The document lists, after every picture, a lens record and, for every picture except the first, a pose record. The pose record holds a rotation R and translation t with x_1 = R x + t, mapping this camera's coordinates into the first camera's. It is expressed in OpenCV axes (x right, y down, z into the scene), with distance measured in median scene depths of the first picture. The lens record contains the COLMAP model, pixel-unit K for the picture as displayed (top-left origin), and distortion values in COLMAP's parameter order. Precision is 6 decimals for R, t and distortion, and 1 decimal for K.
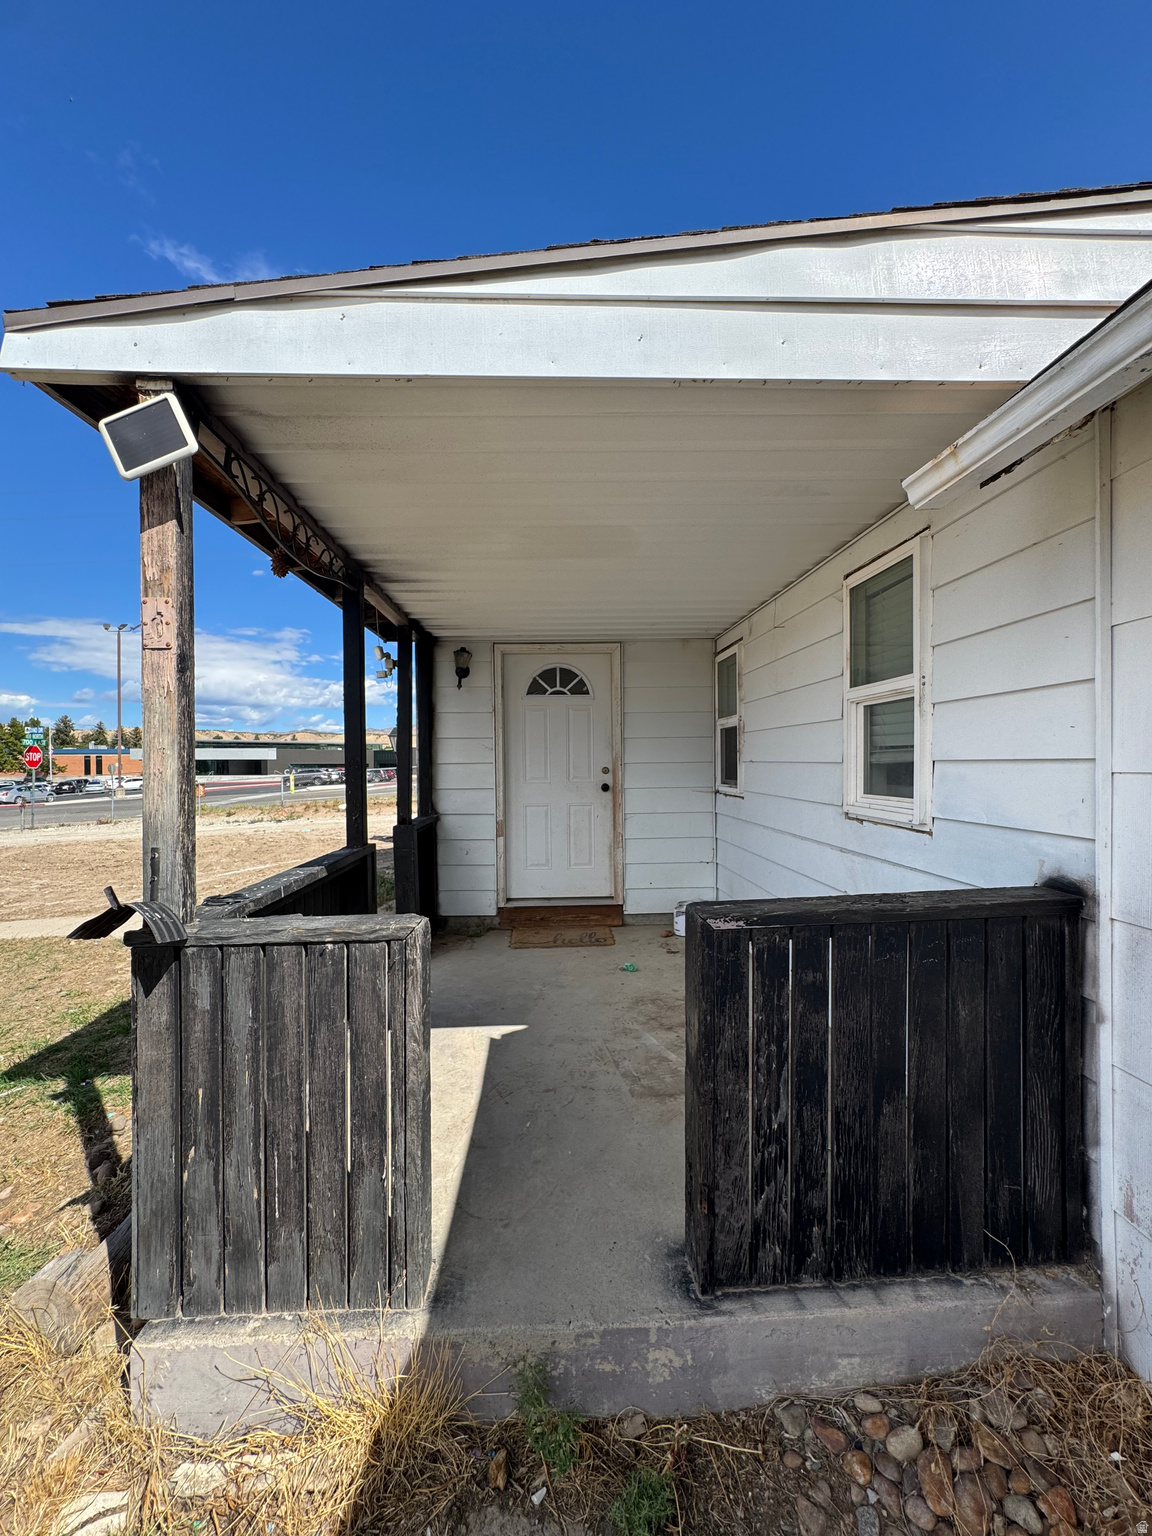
lens RADIAL K [[606.4, 0, 576.0], [0, 606.4, 768.0], [0, 0, 1]] dist [-0.001427, -0.000273]
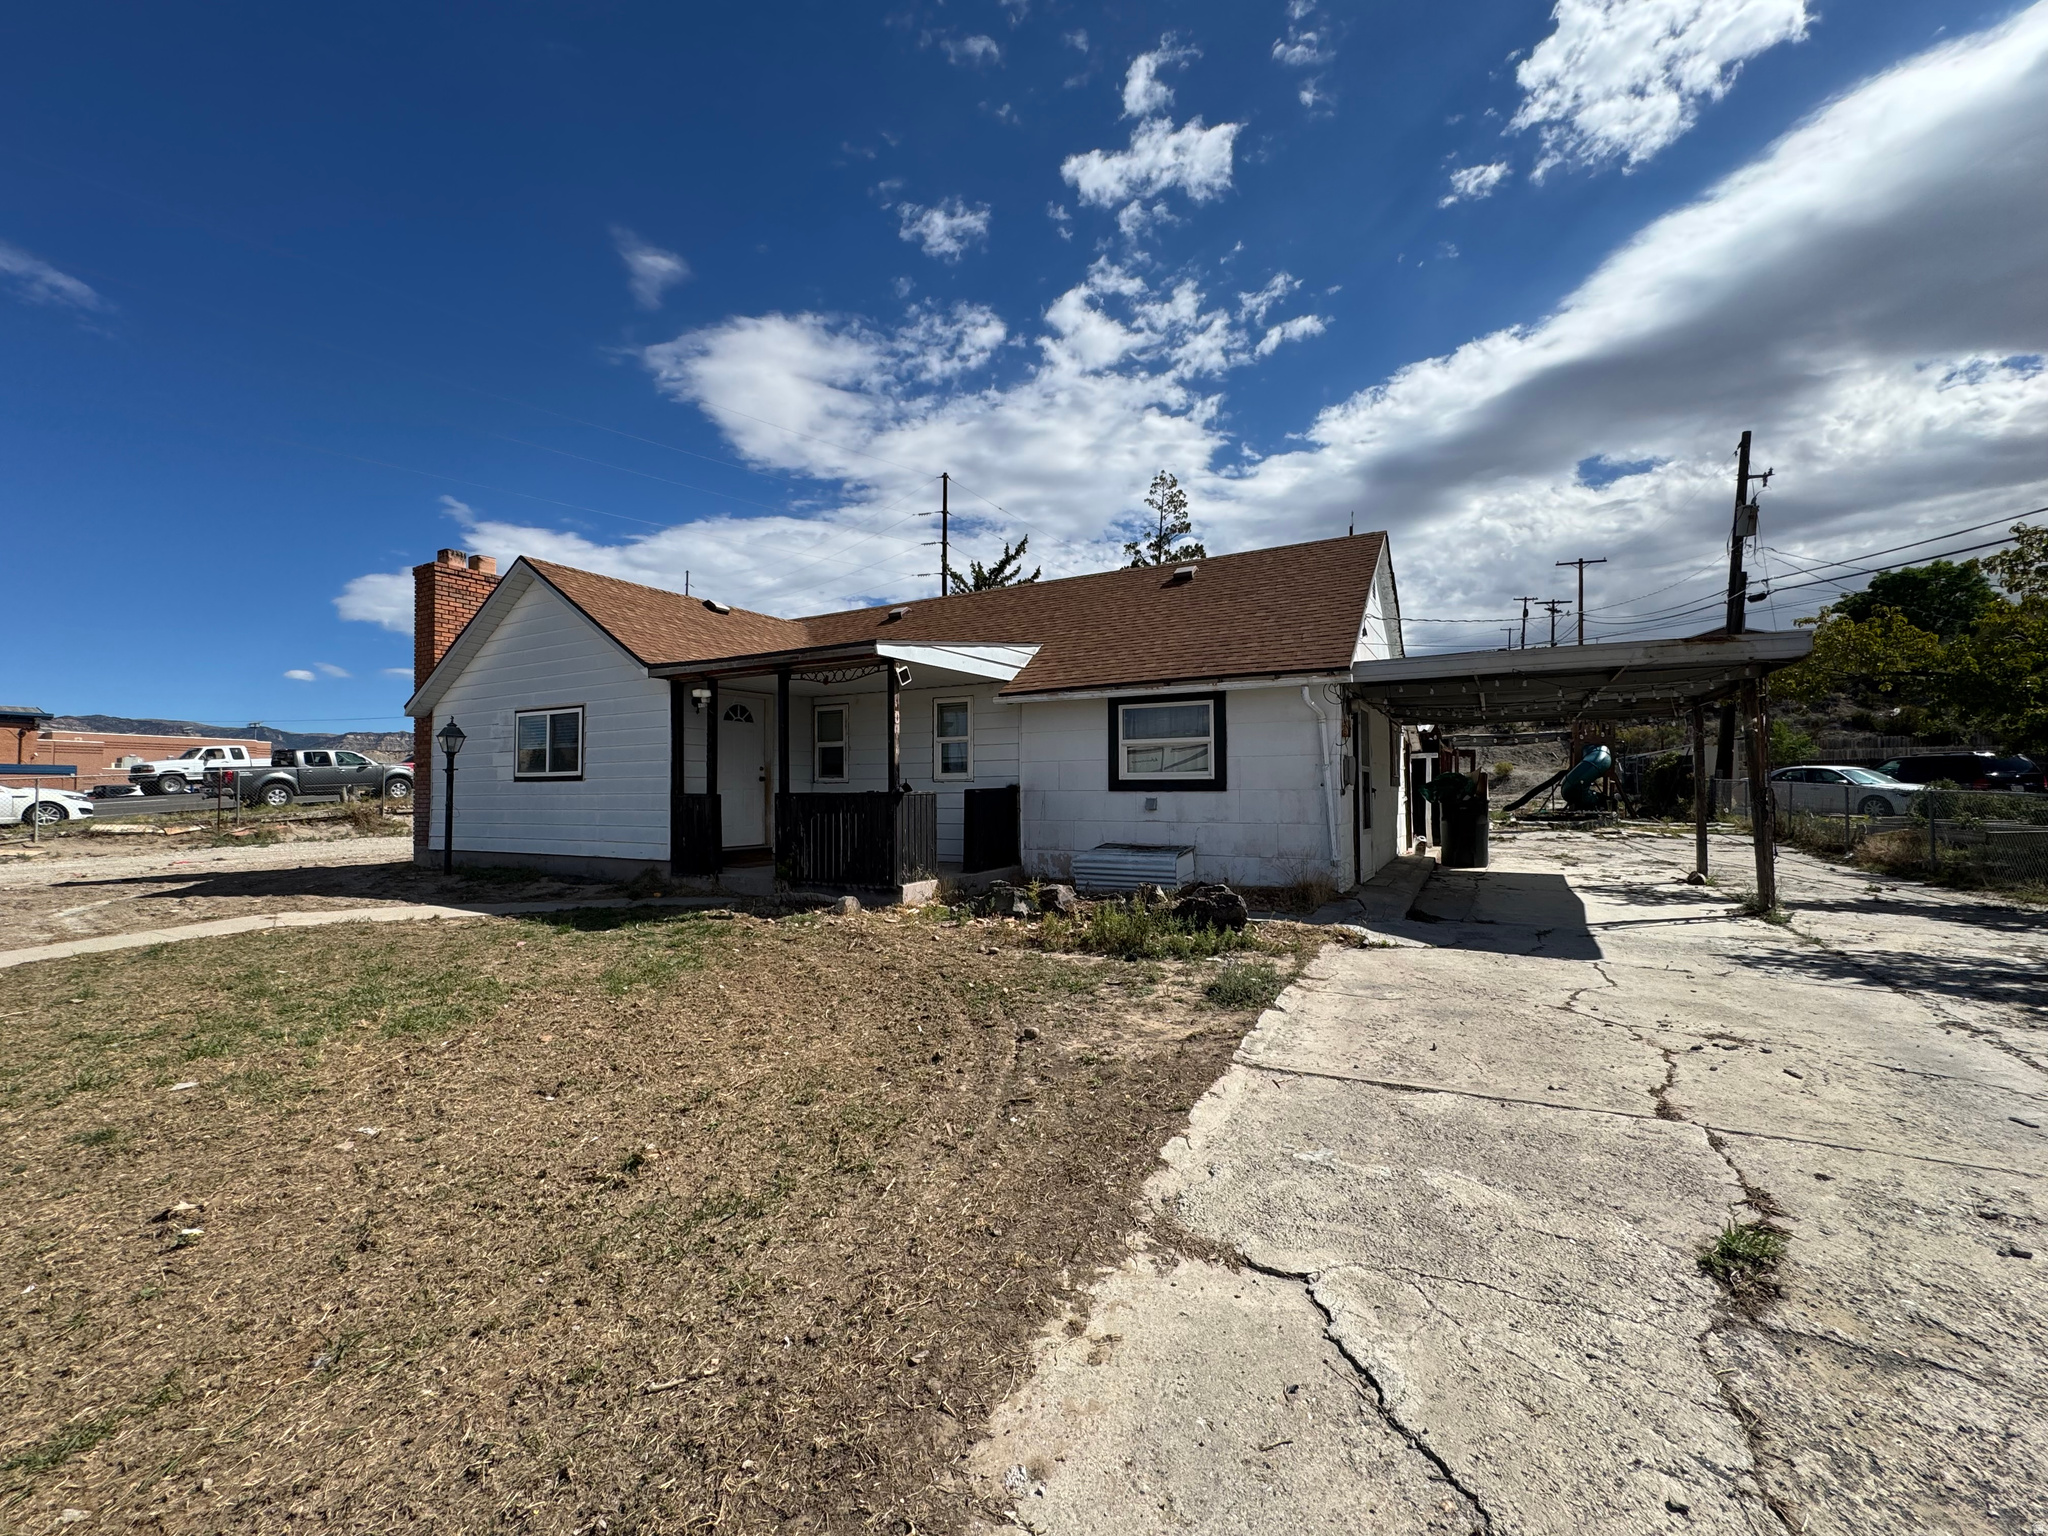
lens RADIAL K [[834.8, 0, 1017.8], [0, 834.8, 775.3], [0, 0, 1]] dist [0.000810, -0.000004]
pose [[0.520664, 0.022826, 0.853457, -1.690856], [0.010109, 0.999408, -0.032896, 0.114971], [-0.853702, 0.025755, 0.520125, -0.872587]]
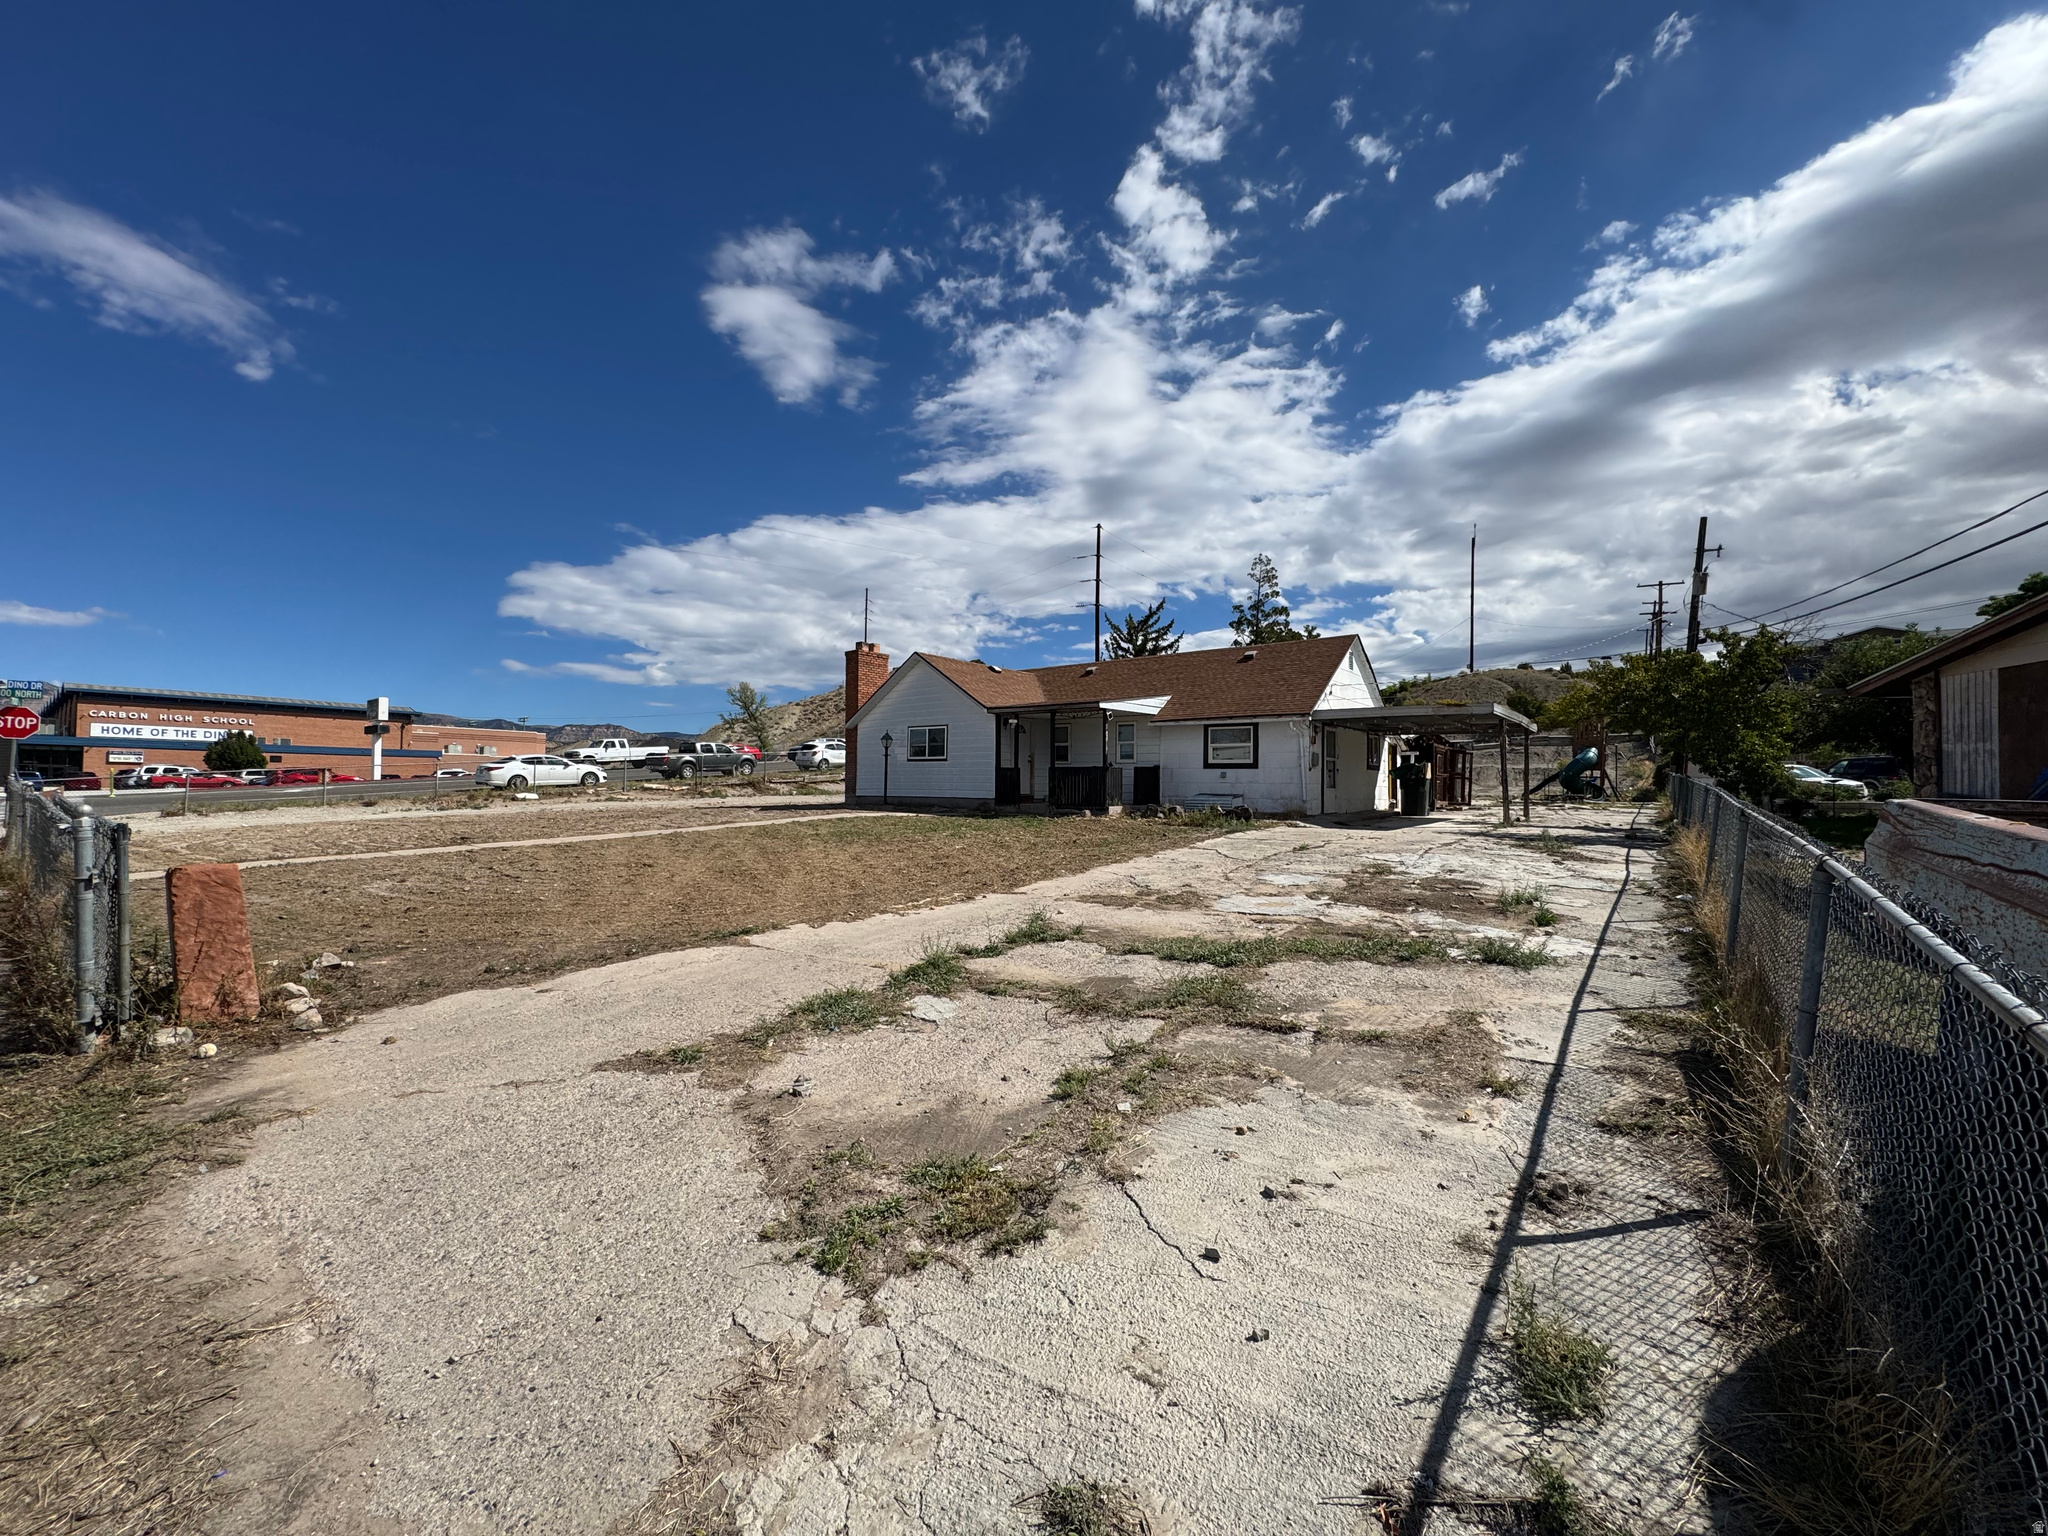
lens RADIAL K [[808.6, 0, 1016.6], [0, 808.6, 770.1], [0, 0, 1]] dist [-0.001427, -0.000273]
pose [[0.653854, 0.028912, 0.756069, -3.704663], [-0.008550, 0.999488, -0.030826, 0.239754], [-0.756573, 0.013691, 0.653766, -2.051646]]
